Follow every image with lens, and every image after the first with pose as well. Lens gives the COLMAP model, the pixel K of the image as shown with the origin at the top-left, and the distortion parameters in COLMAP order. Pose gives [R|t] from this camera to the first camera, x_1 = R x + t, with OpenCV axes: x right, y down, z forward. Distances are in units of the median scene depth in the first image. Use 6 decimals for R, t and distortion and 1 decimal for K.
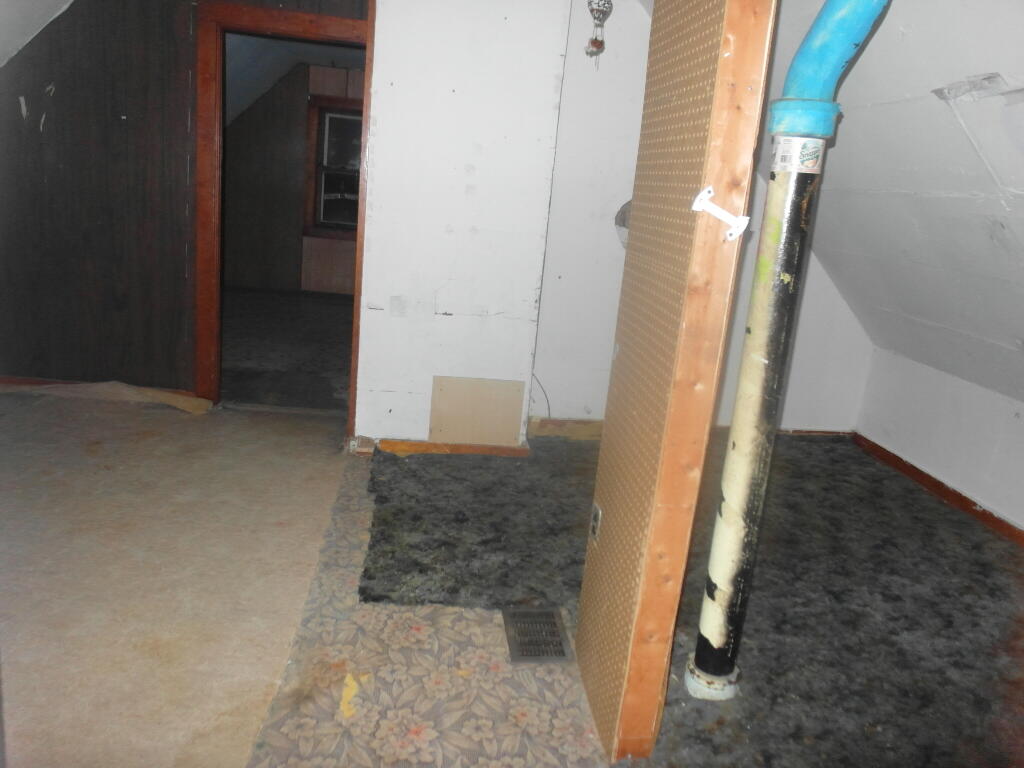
lens RADIAL K [[729.7, 0, 513.1], [0, 729.7, 381.4], [0, 0, 1]] dist [0.007479, 0.002550]
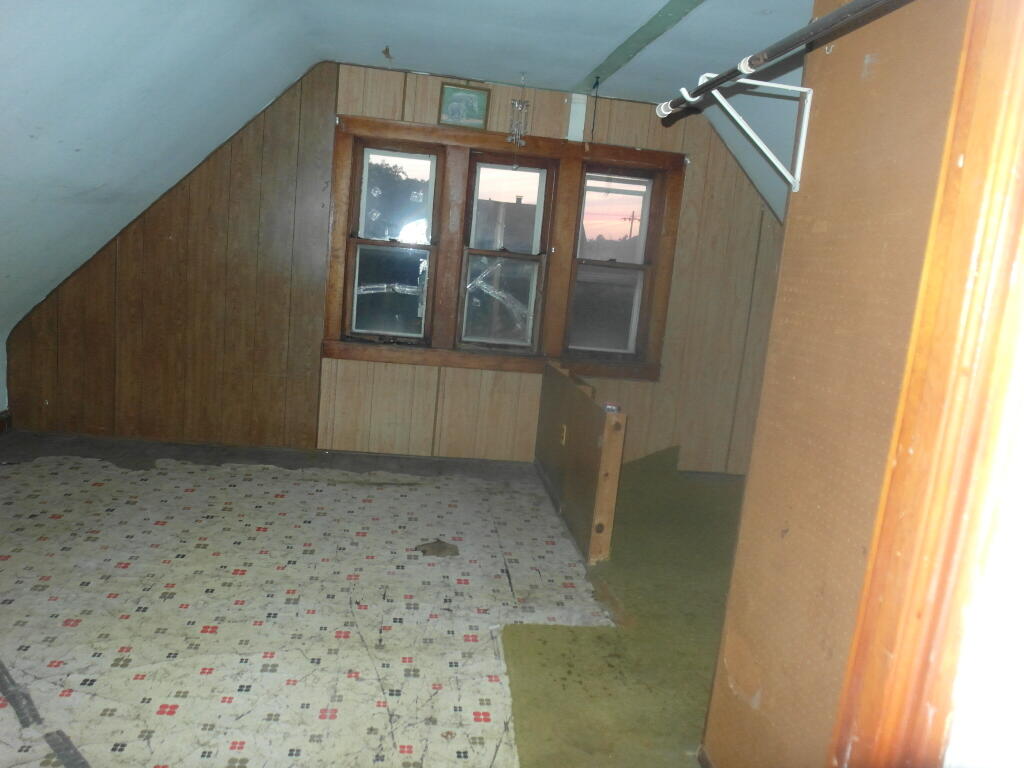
lens RADIAL K [[729.7, 0, 510.9], [0, 729.7, 387.8], [0, 0, 1]] dist [0.007479, 0.002550]
pose [[0.999444, -0.011329, -0.031349, -0.122153], [0.007738, 0.993635, -0.112385, -0.110243], [0.032423, 0.112080, 0.993170, 0.439616]]
